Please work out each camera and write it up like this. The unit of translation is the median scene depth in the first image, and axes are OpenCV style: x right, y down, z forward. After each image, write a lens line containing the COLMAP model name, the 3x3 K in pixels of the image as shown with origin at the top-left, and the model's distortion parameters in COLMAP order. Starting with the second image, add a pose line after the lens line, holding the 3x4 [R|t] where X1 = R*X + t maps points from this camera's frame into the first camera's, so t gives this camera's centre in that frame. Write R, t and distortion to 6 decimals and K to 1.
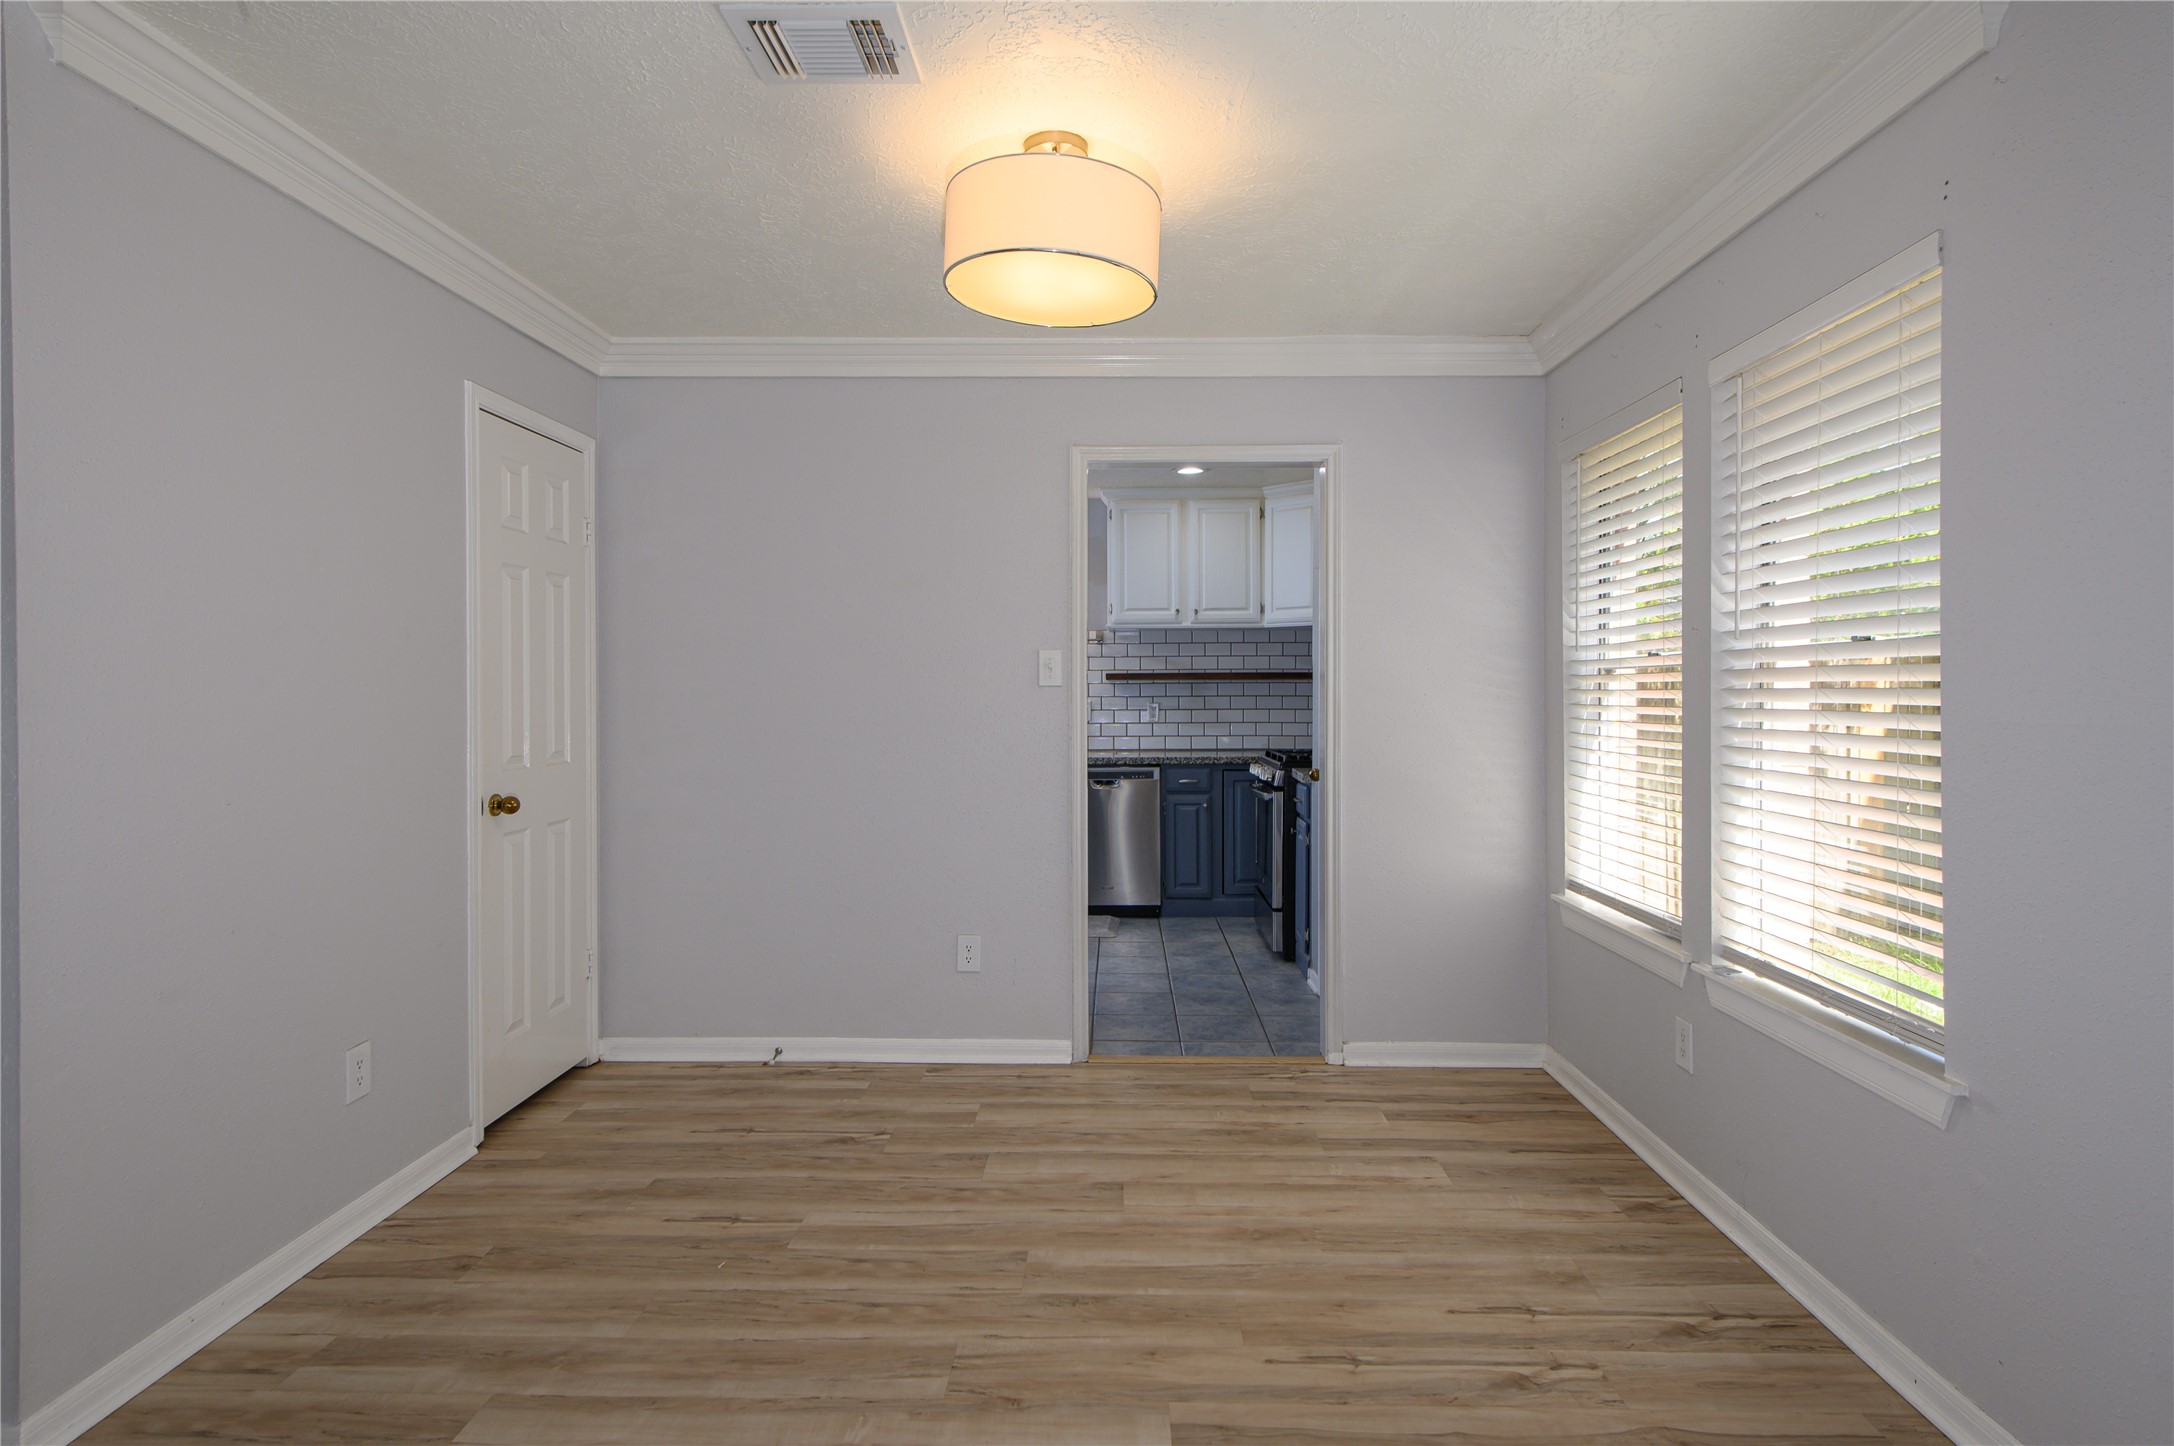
lens RADIAL K [[1133.8, 0, 1091.8], [0, 1133.8, 746.6], [0, 0, 1]] dist [0.003187, -0.001439]
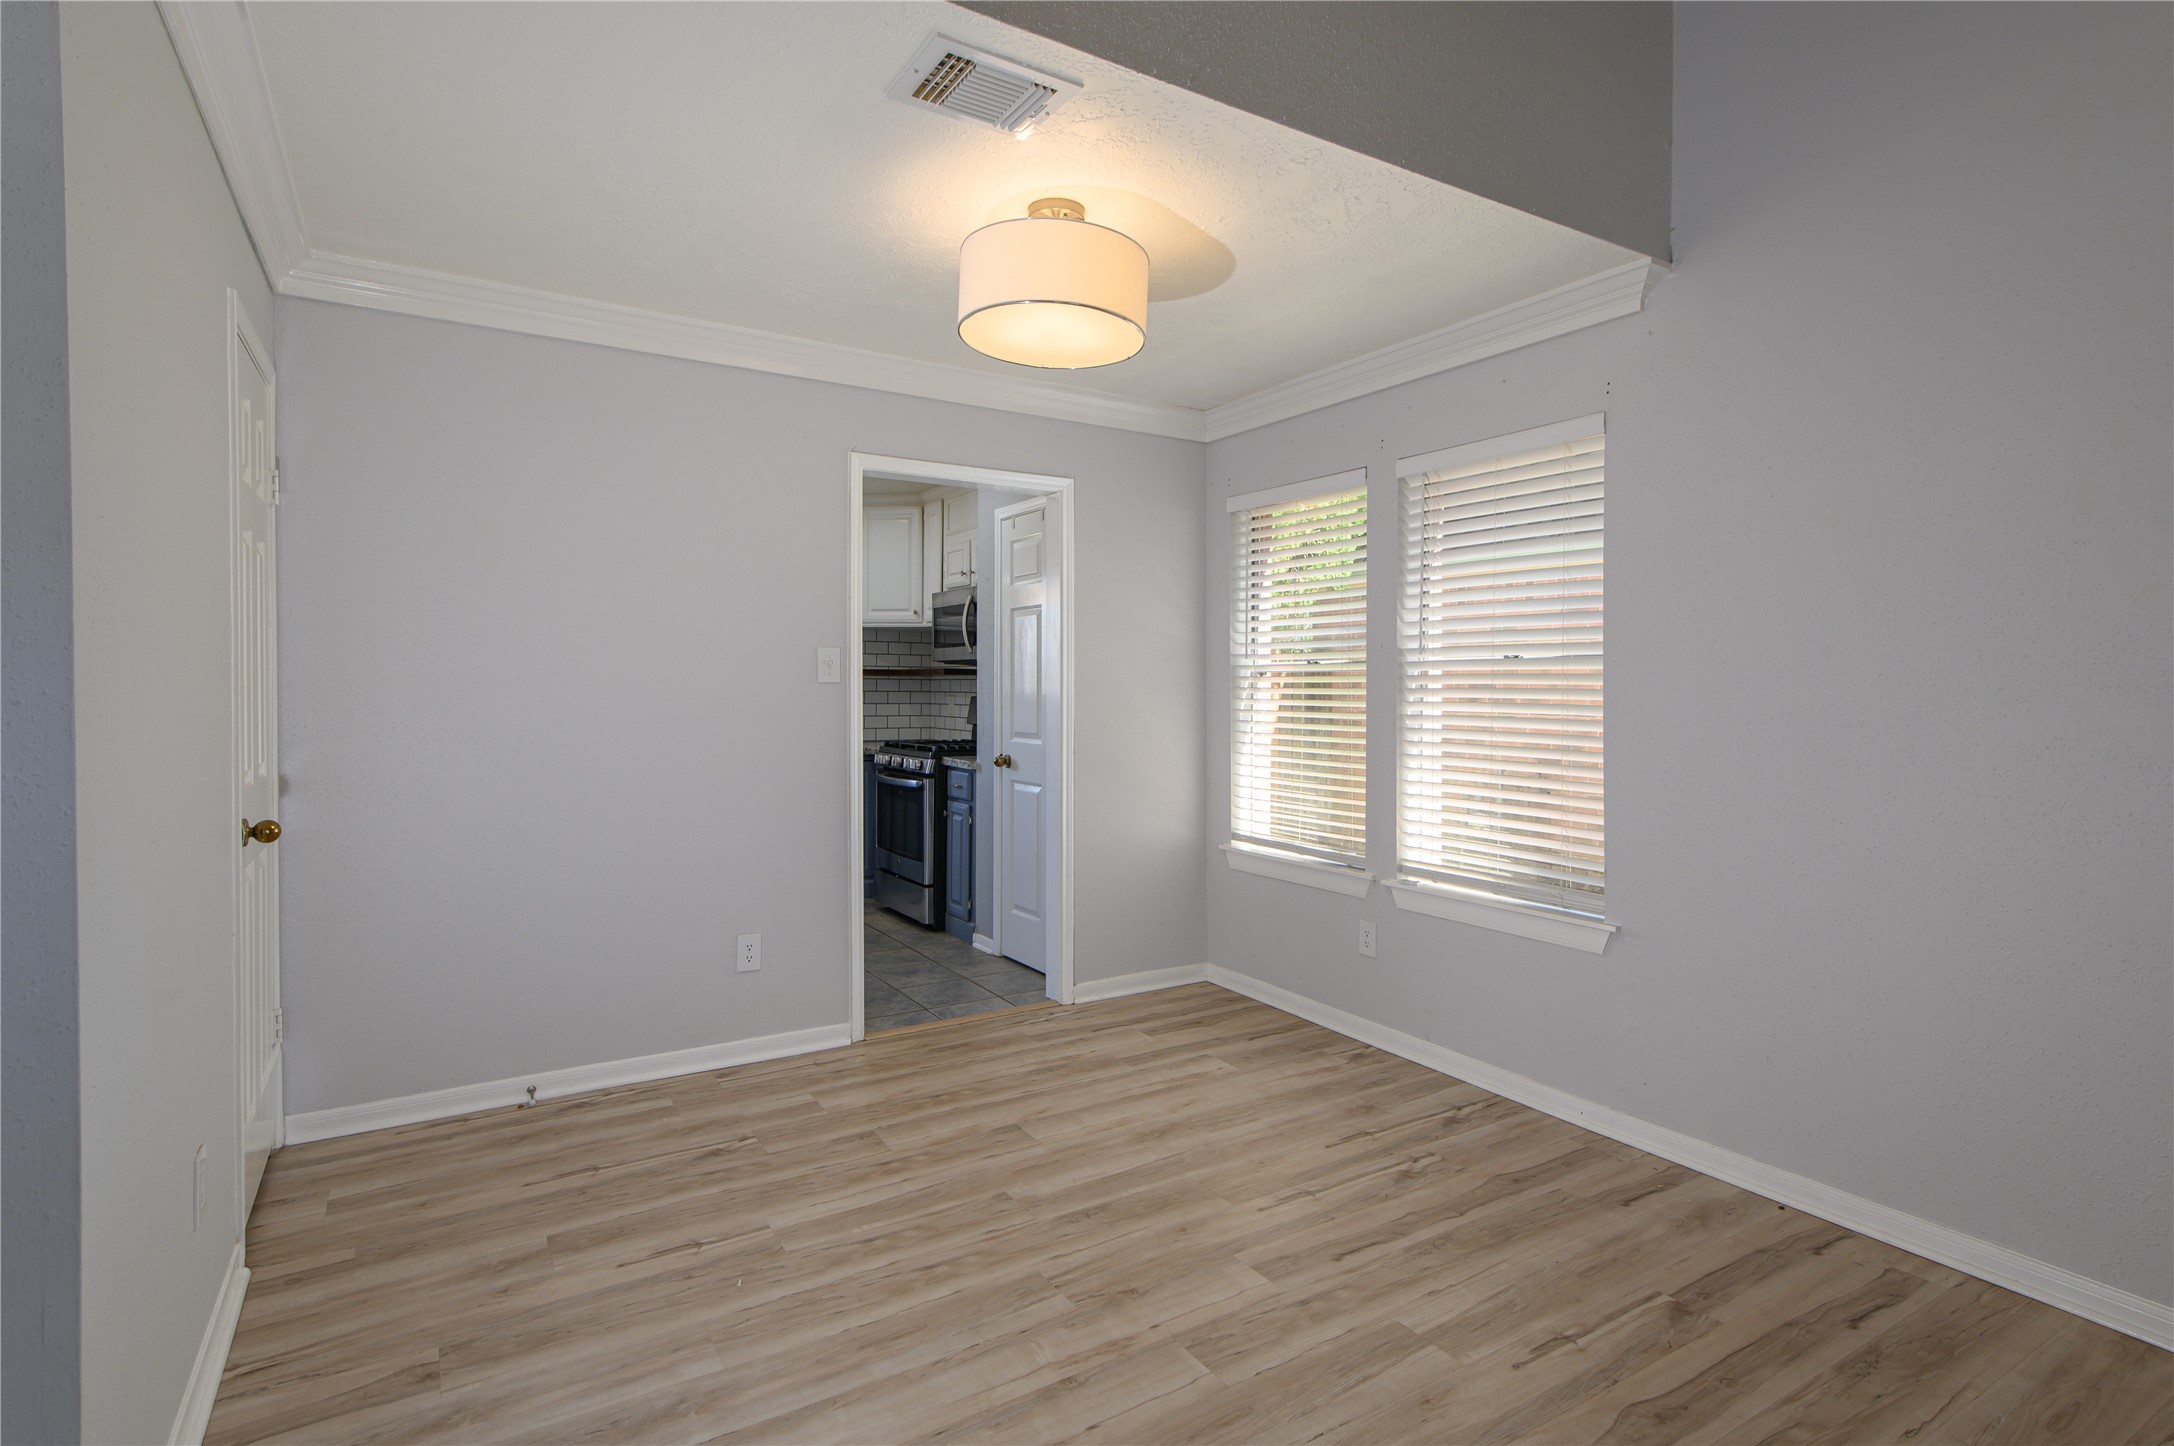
lens RADIAL K [[1079.2, 0, 1096.2], [0, 1079.2, 711.8], [0, 0, 1]] dist [-0.000123, -0.001374]
pose [[0.842713, -0.015677, 0.538135, -0.444154], [0.027861, 0.999506, -0.014513, -0.009621], [-0.537642, 0.027223, 0.842733, 0.031662]]
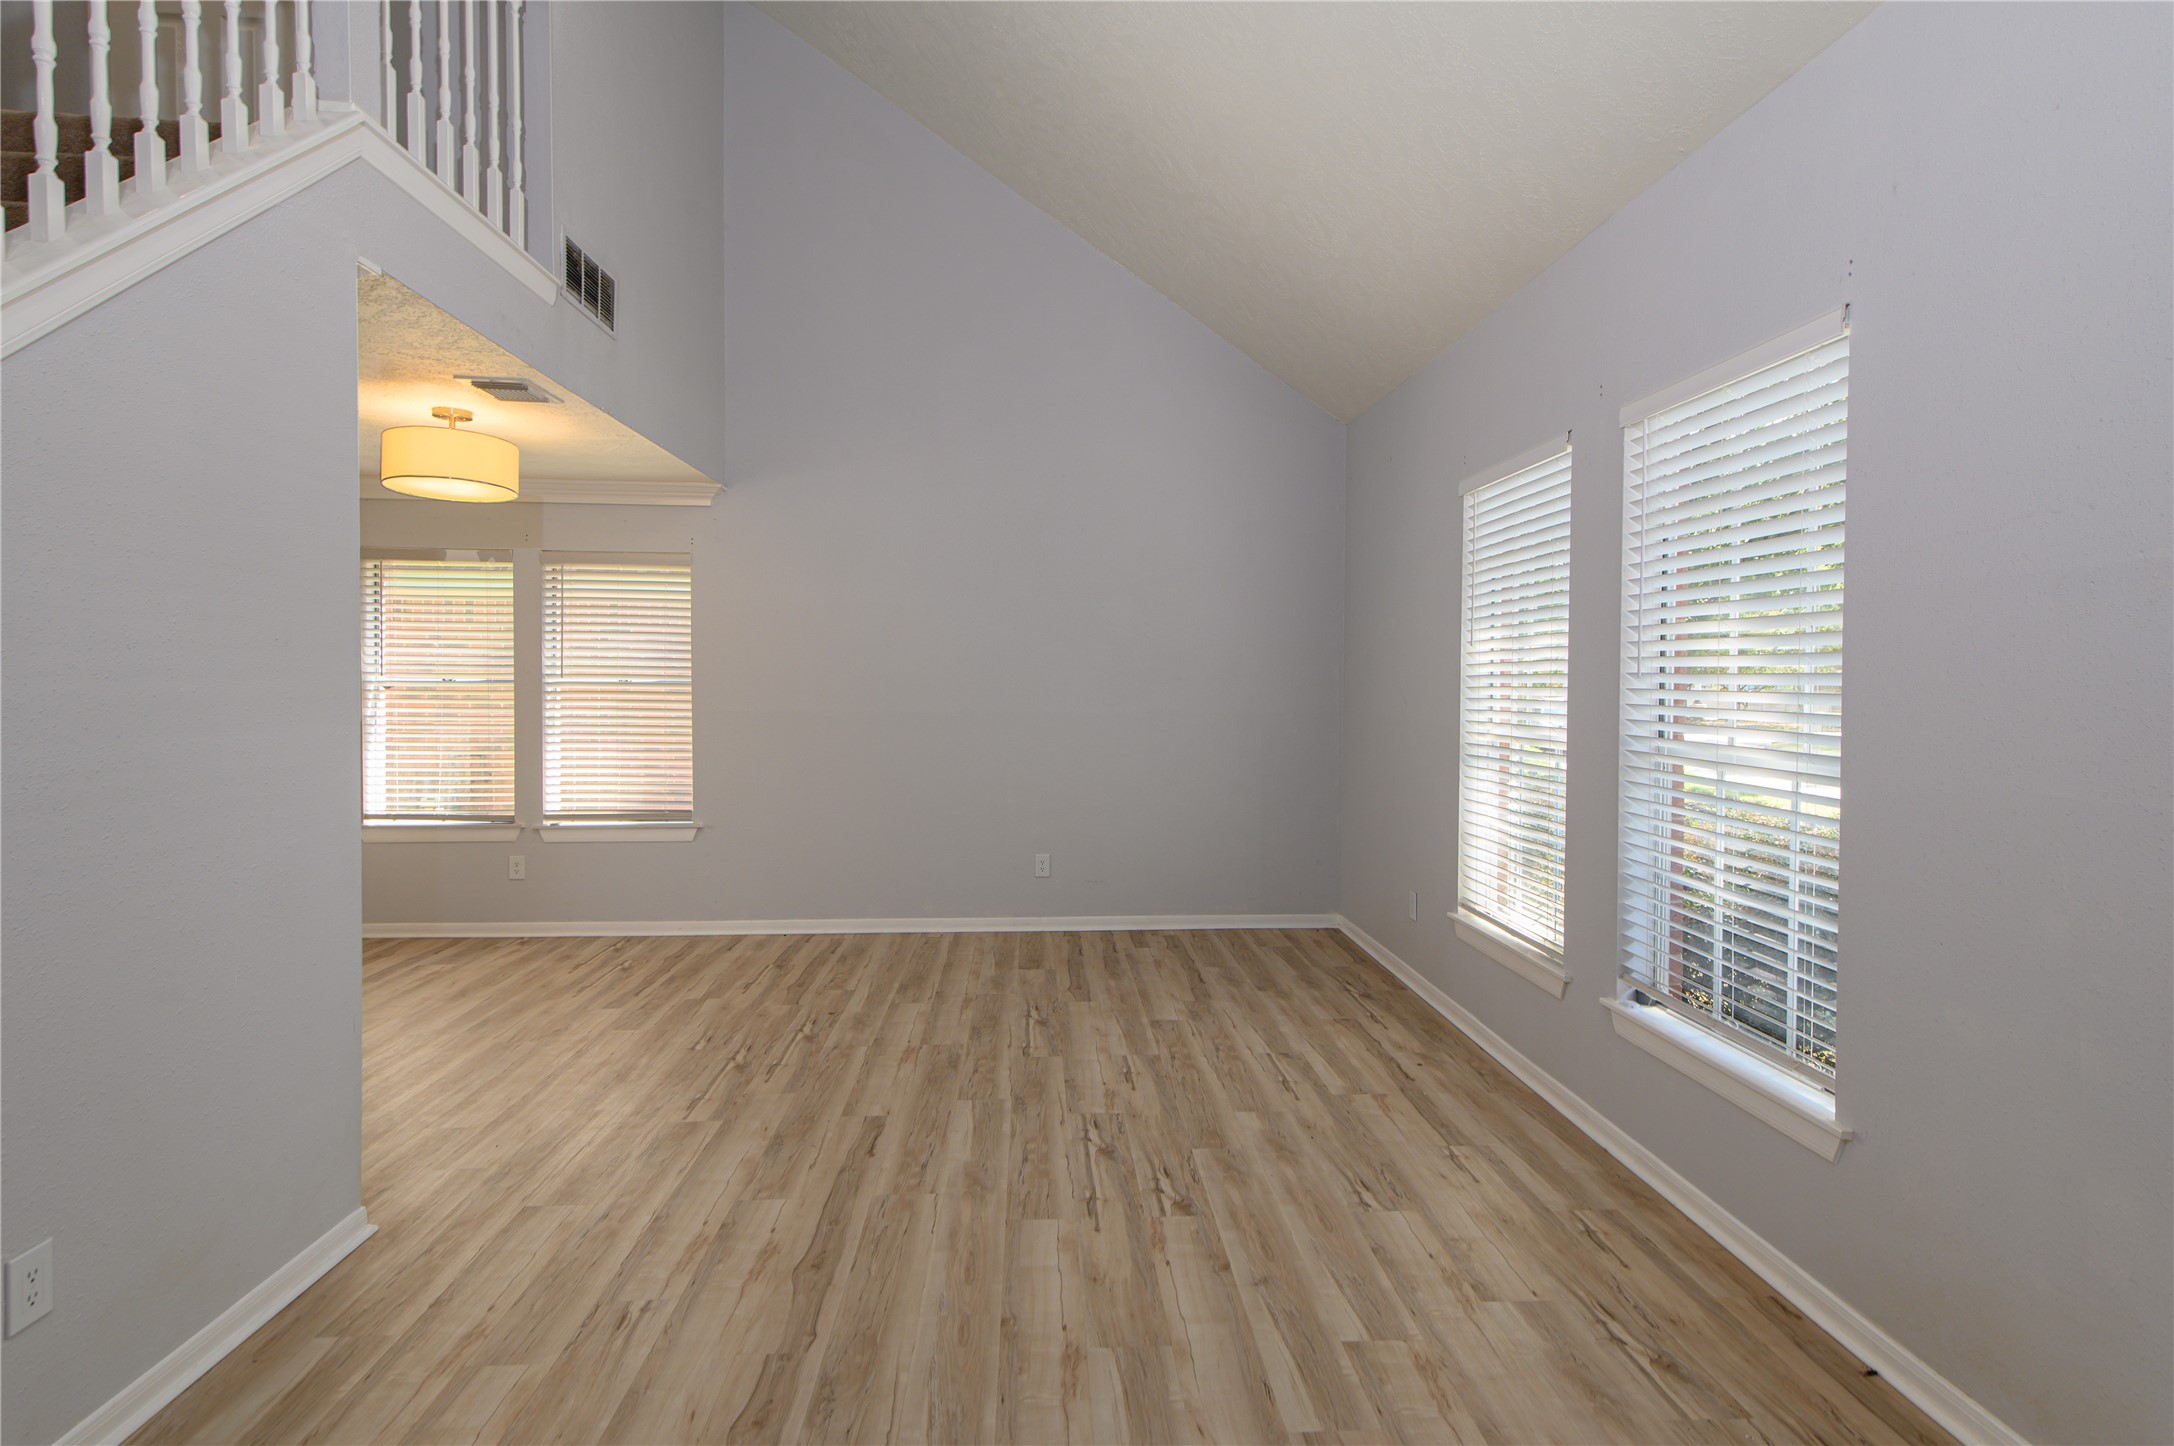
lens RADIAL K [[1079.2, 0, 1096.2], [0, 1079.2, 711.8], [0, 0, 1]] dist [-0.000123, -0.001374]
pose [[-0.080352, -0.030269, 0.996307, -1.418070], [0.040806, 0.998601, 0.033630, -0.045695], [-0.995931, 0.043357, -0.079005, 0.059639]]
